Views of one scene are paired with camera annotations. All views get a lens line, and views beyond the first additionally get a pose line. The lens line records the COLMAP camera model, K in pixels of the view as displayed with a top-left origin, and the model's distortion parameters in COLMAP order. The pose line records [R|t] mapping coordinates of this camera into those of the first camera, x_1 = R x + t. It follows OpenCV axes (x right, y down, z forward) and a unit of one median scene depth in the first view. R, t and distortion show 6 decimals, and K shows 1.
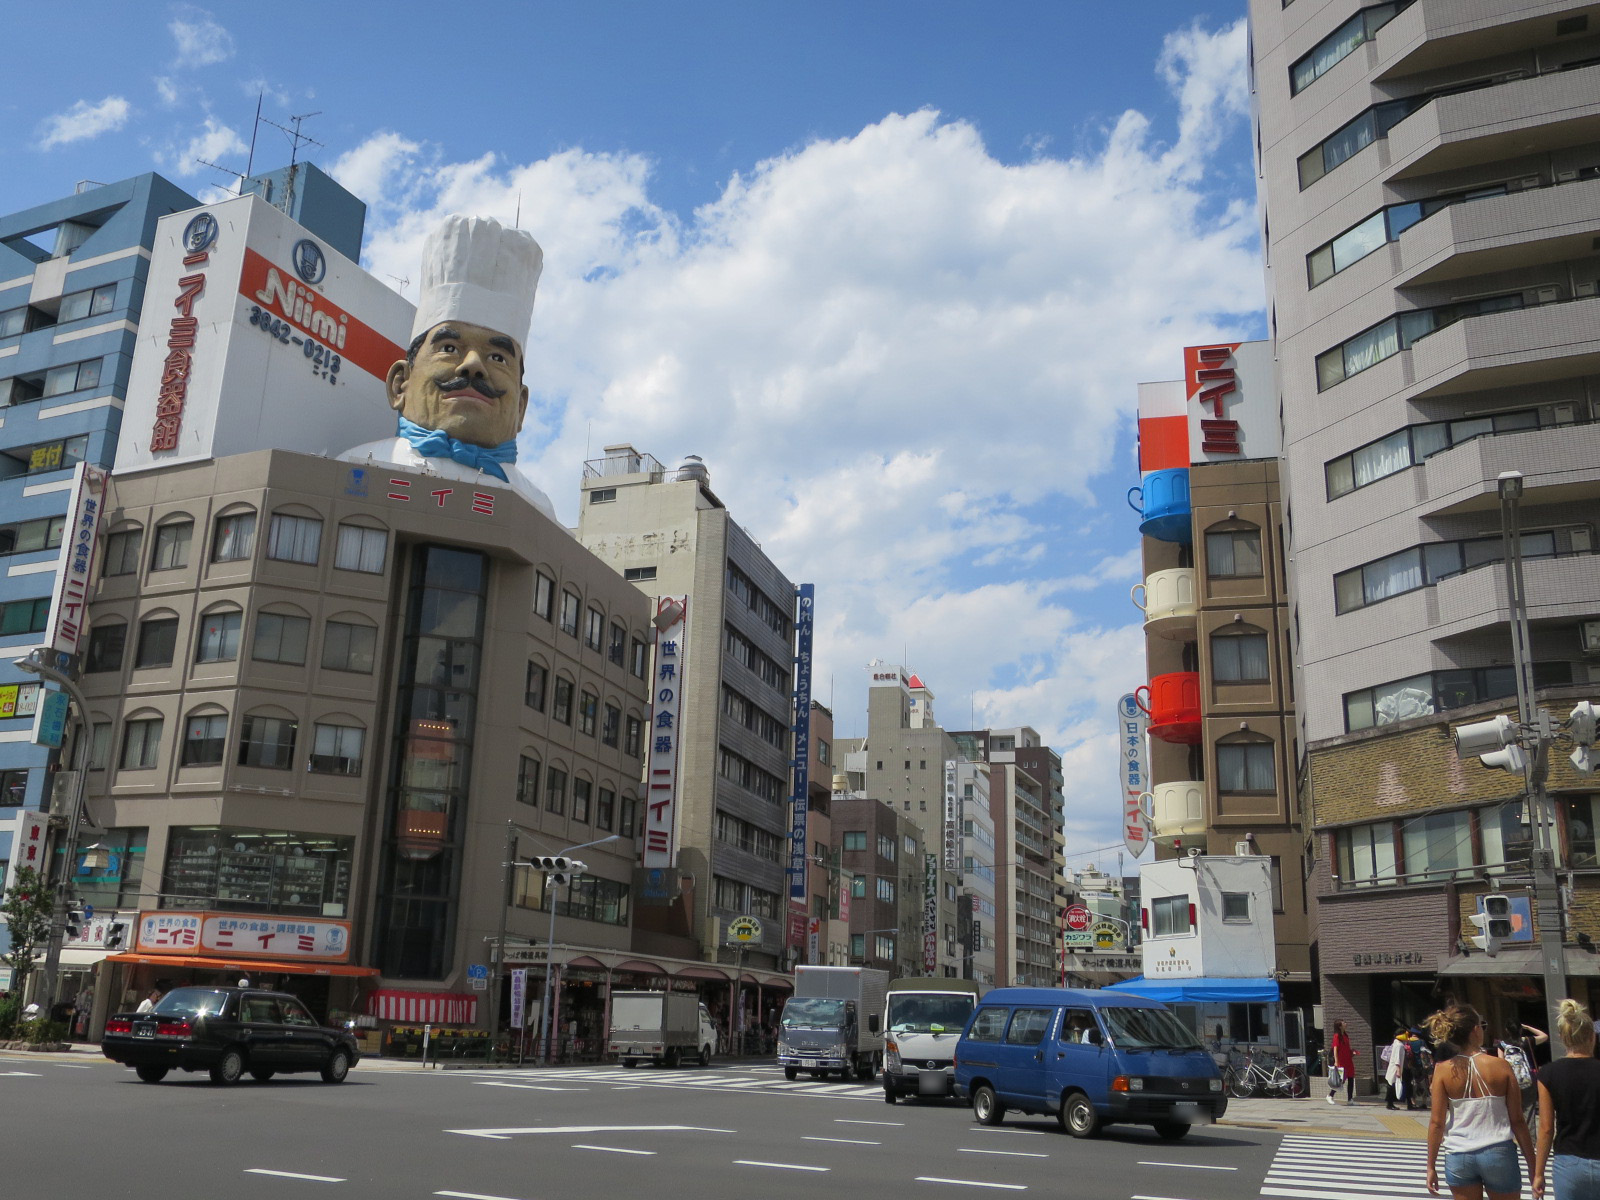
lens RADIAL K [[1422.4, 0, 800.0], [0, 1422.4, 600.0], [0, 0, 1]] dist [-0.006308, -0.004003]
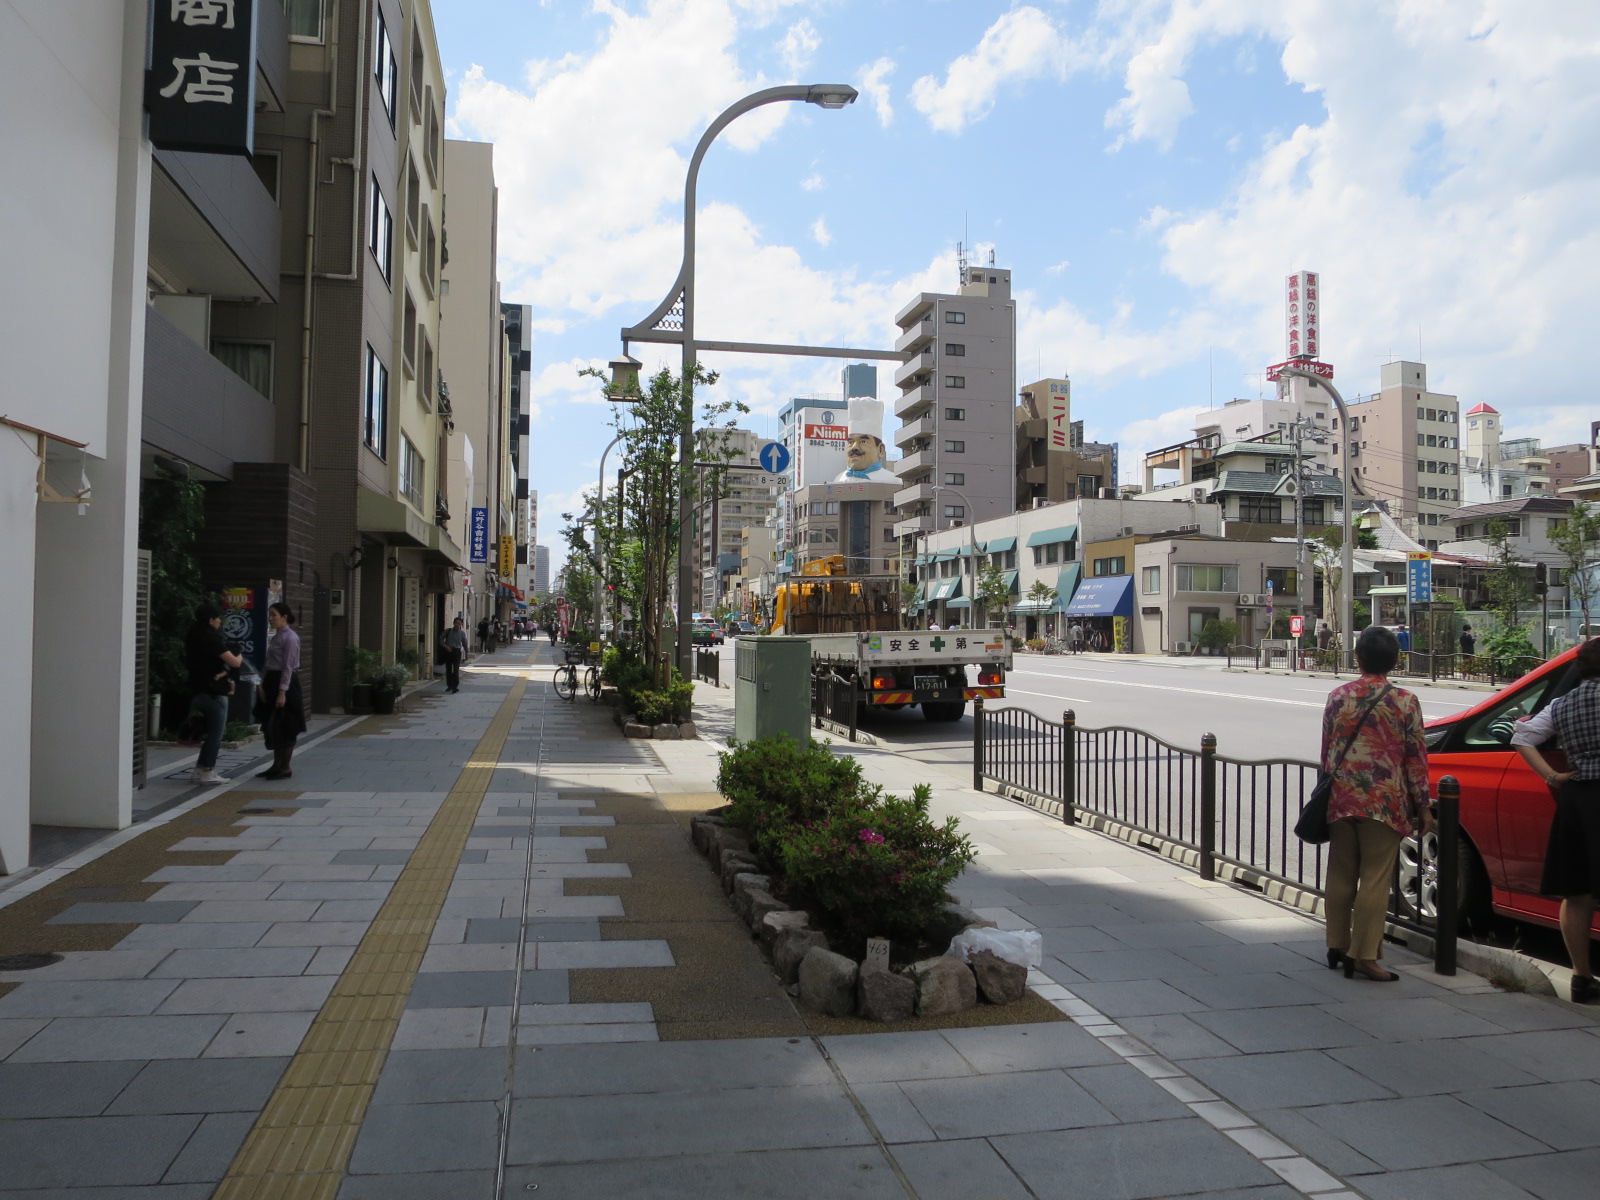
lens RADIAL K [[1120.6, 0, 800.0], [0, 1120.6, 600.0], [0, 0, 1]] dist [0.000208, -0.000010]
pose [[0.613717, -0.034730, -0.788762, 1.772460], [0.213449, 0.969128, 0.123408, -0.169404], [0.760125, -0.244098, 0.602184, -0.788508]]
